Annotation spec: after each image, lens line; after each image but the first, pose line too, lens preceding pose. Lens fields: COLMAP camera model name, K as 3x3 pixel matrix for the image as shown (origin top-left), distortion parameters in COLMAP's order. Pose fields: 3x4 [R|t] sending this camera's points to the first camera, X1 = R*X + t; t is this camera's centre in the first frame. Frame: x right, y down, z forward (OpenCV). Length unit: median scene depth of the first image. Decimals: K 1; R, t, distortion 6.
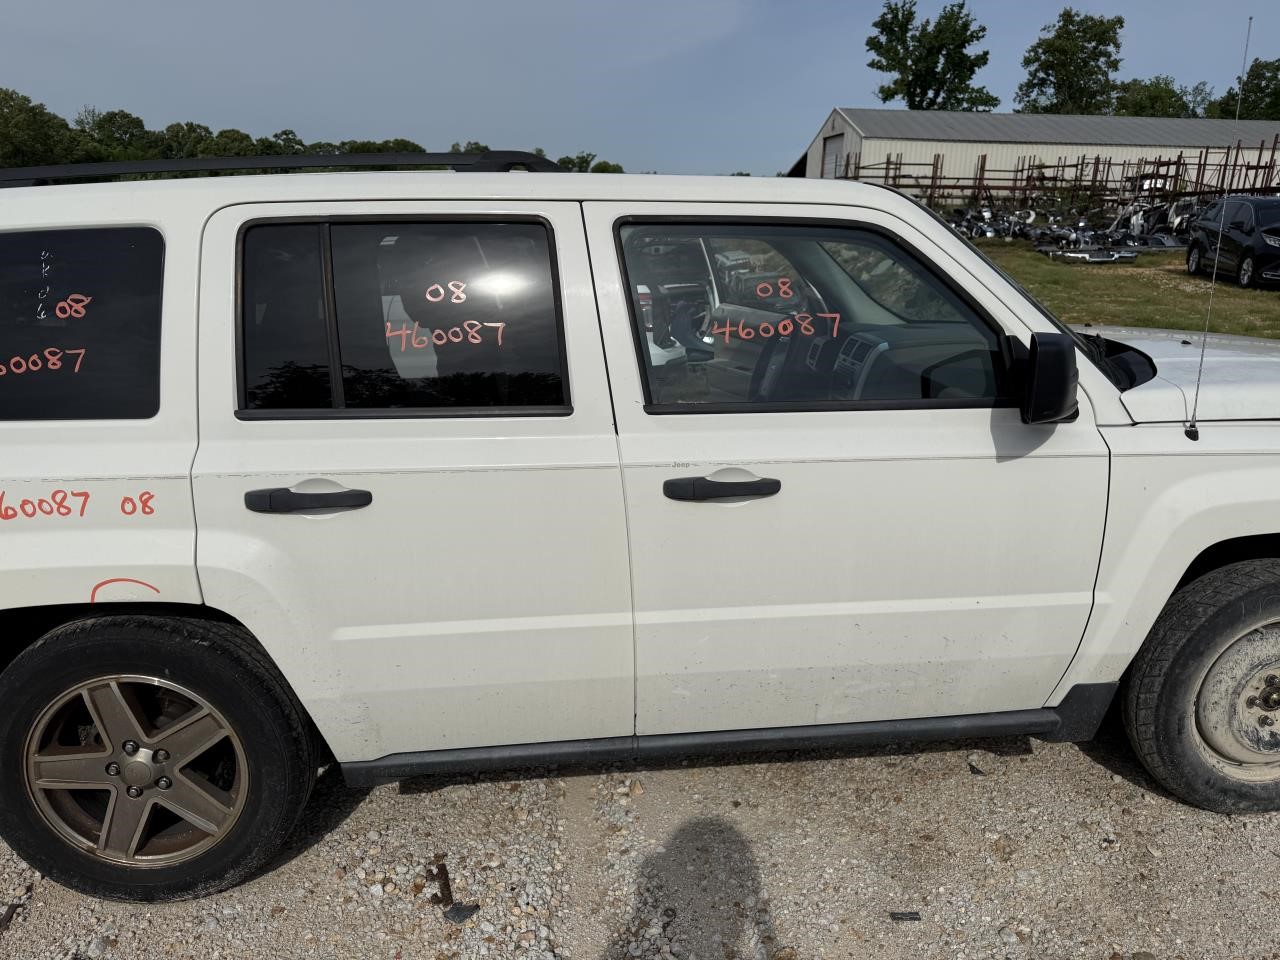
lens RADIAL K [[903.8, 0, 640.0], [0, 903.8, 480.0], [0, 0, 1]] dist [0.038696, -0.036982]
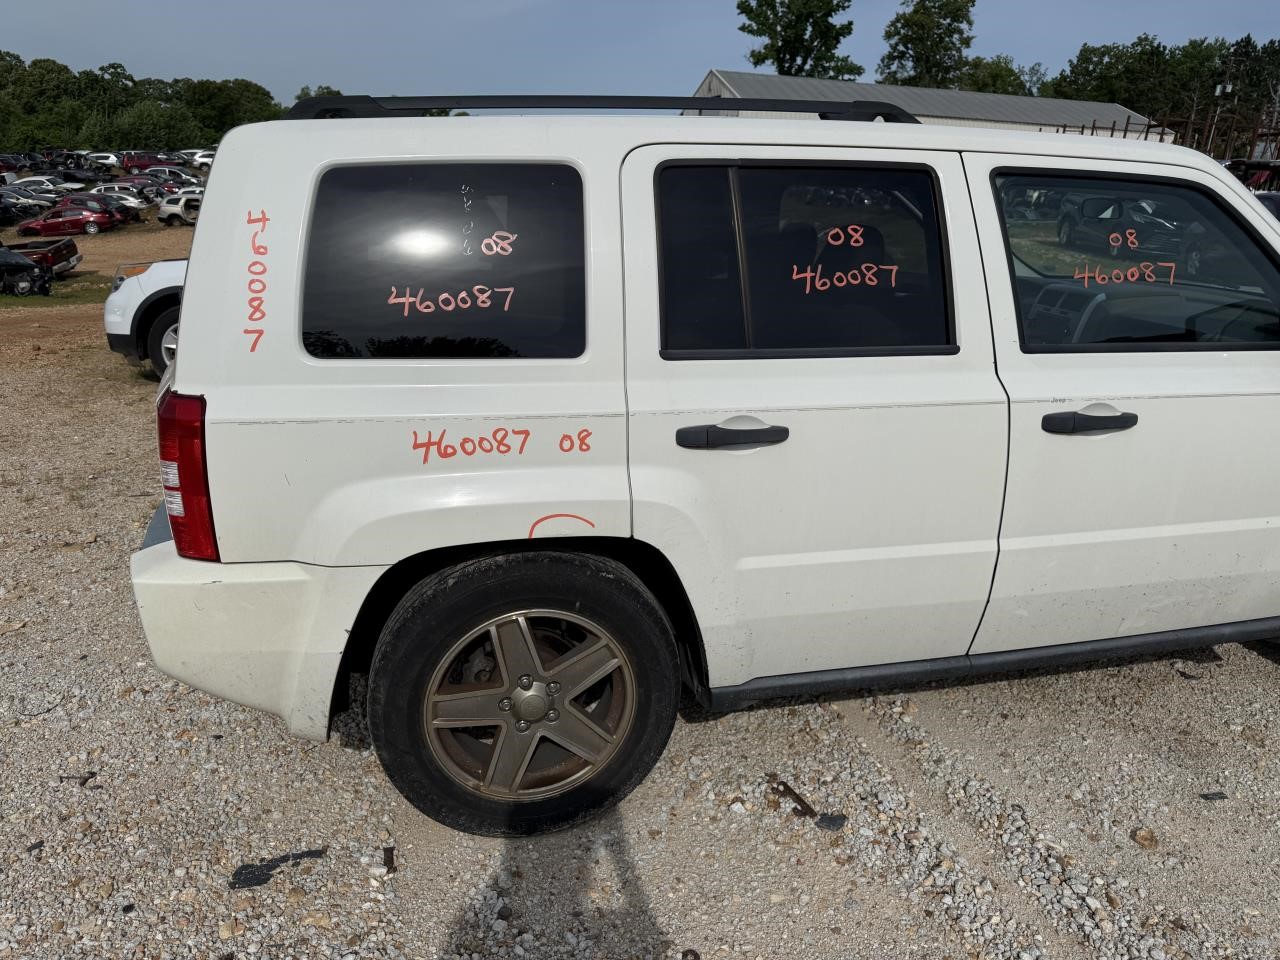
lens RADIAL K [[907.0, 0, 631.7], [0, 907.0, 479.0], [0, 0, 1]] dist [0.023630, -0.018560]
pose [[0.988473, -0.016577, 0.150487, -0.060776], [0.010493, 0.999098, 0.041137, 0.002601], [-0.151033, -0.039084, 0.987756, -0.000929]]
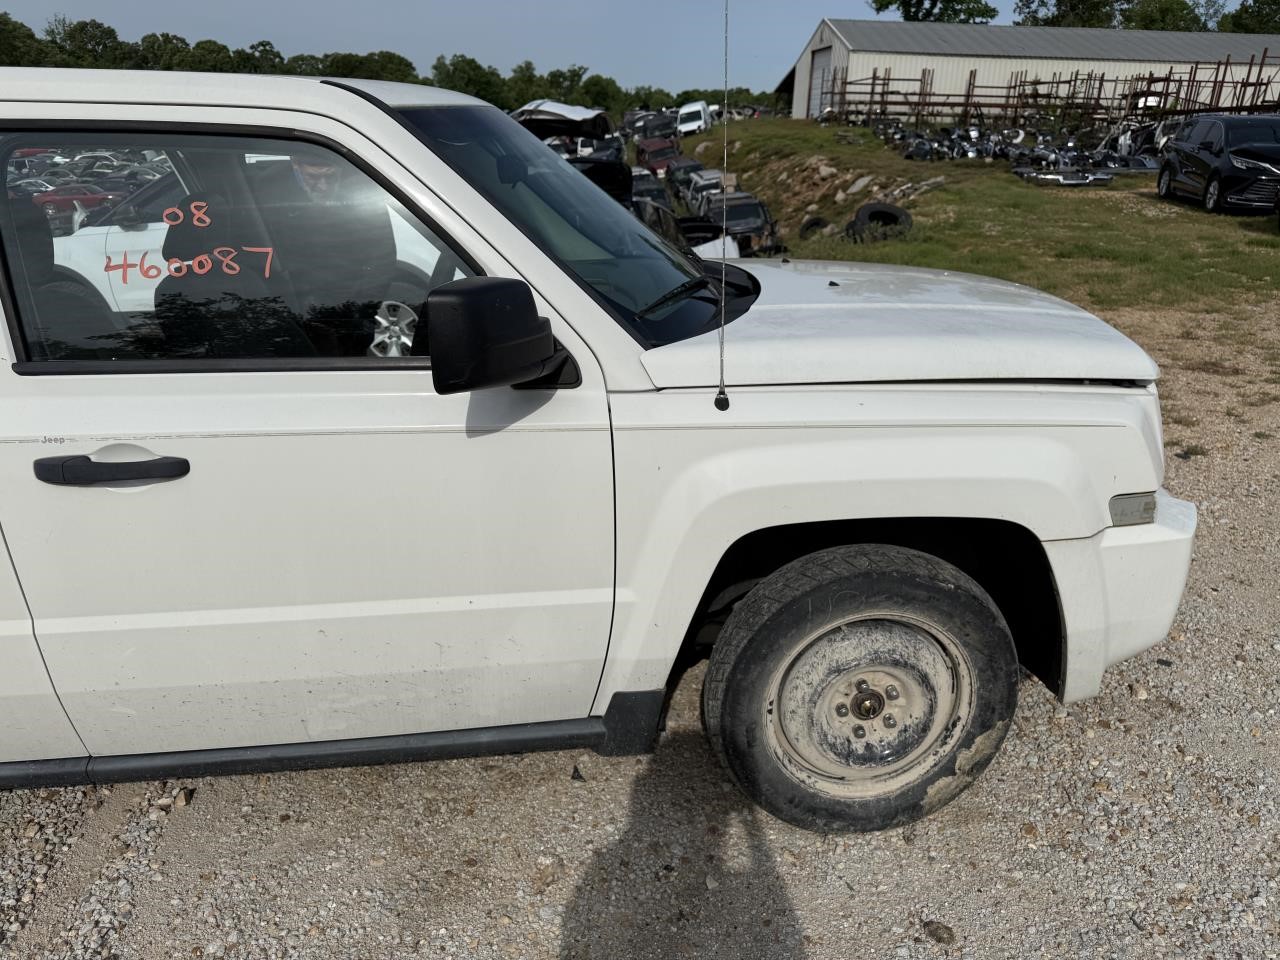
lens RADIAL K [[908.8, 0, 646.5], [0, 908.8, 466.1], [0, 0, 1]] dist [0.037450, -0.035740]
pose [[0.999993, 0.003672, 0.000110, 0.054988], [-0.003671, 0.997850, 0.065437, -0.004722], [0.000131, -0.065437, 0.997857, 0.017718]]
